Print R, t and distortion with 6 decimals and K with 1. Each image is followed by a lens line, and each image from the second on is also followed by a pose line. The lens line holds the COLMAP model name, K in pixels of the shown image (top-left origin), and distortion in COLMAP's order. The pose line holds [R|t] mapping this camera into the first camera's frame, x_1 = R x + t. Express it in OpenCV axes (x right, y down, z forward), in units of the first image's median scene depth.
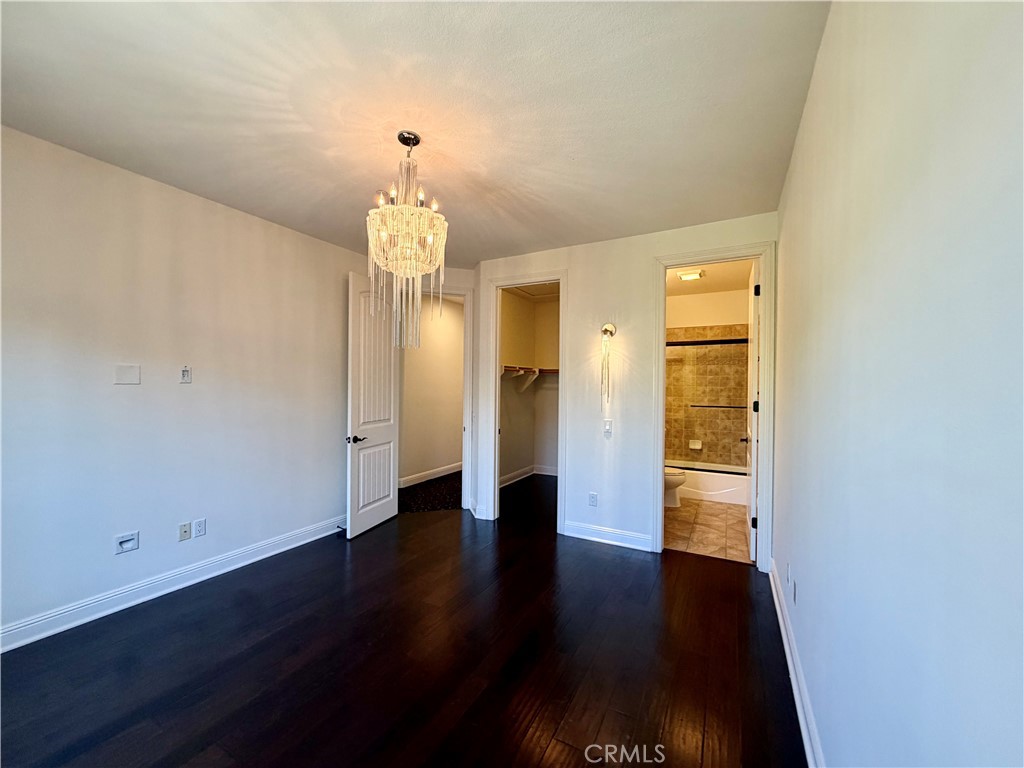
lens RADIAL K [[410.8, 0, 505.7], [0, 410.8, 380.0], [0, 0, 1]] dist [-0.002992, -0.000061]
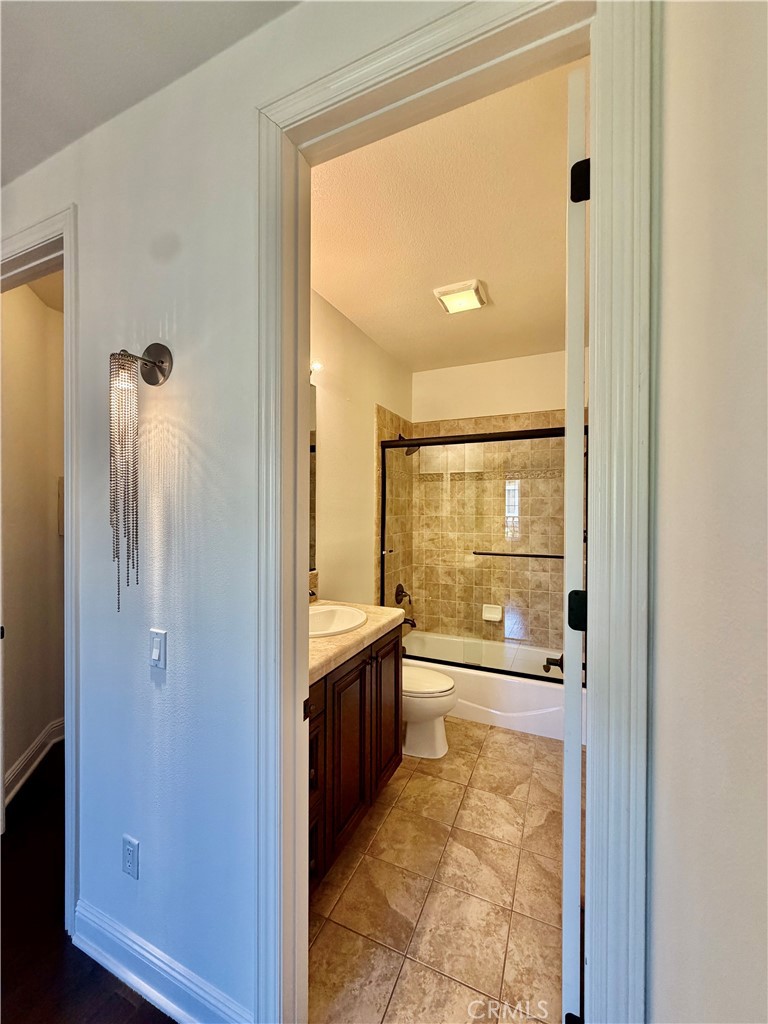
lens RADIAL K [[410.8, 0, 381.4], [0, 410.8, 506.3], [0, 0, 1]] dist [-0.002992, -0.000061]
pose [[0.997333, -0.007974, 0.072553, 0.316625], [0.007428, 0.999942, 0.007787, -0.004548], [-0.072611, -0.007227, 0.997334, 0.507246]]
